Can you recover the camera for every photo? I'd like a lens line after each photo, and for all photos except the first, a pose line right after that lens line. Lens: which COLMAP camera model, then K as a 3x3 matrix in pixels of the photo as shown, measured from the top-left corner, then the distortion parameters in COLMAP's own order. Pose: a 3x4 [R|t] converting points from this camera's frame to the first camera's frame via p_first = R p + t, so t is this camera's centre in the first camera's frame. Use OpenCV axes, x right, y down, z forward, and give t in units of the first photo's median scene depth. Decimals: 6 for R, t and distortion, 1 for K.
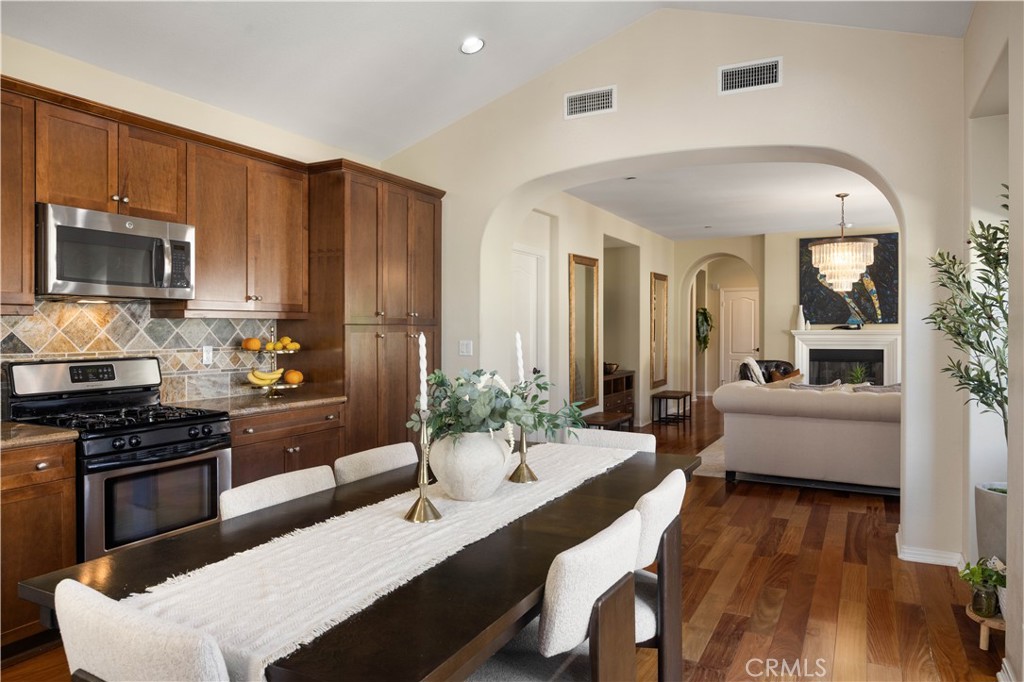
lens RADIAL K [[689.3, 0, 511.8], [0, 689.3, 333.7], [0, 0, 1]] dist [-0.001378, 0.002479]
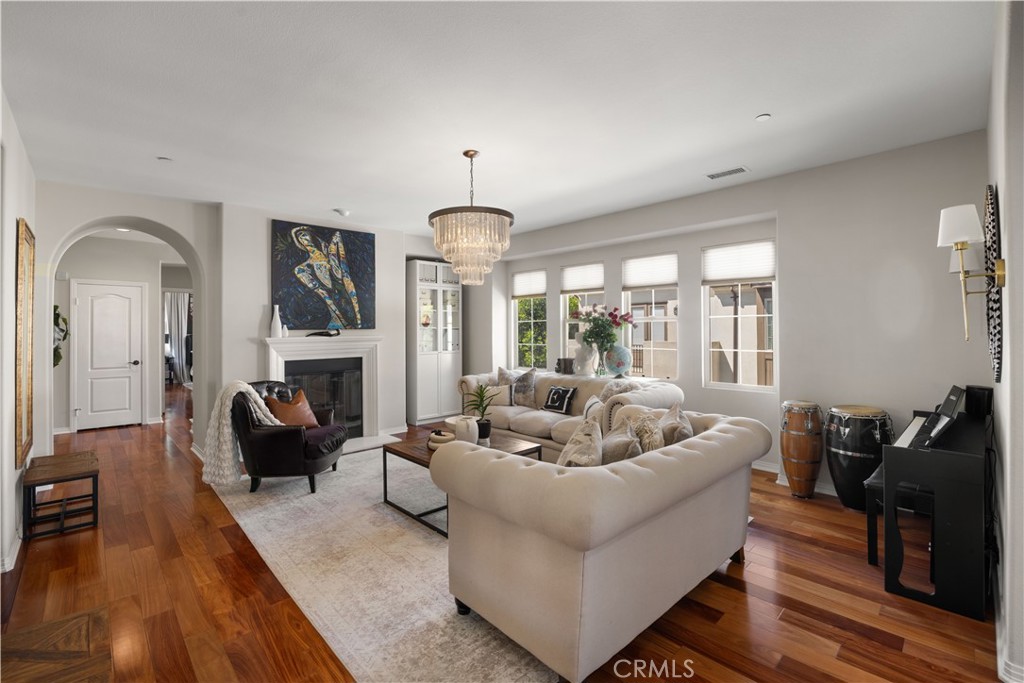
lens RADIAL K [[452.8, 0, 509.1], [0, 452.8, 324.4], [0, 0, 1]] dist [-0.015195, 0.001423]
pose [[0.329841, 0.010161, 0.943982, 0.056936], [0.013942, 0.999781, -0.015633, -0.016792], [-0.943934, 0.018317, 0.329627, 1.227222]]
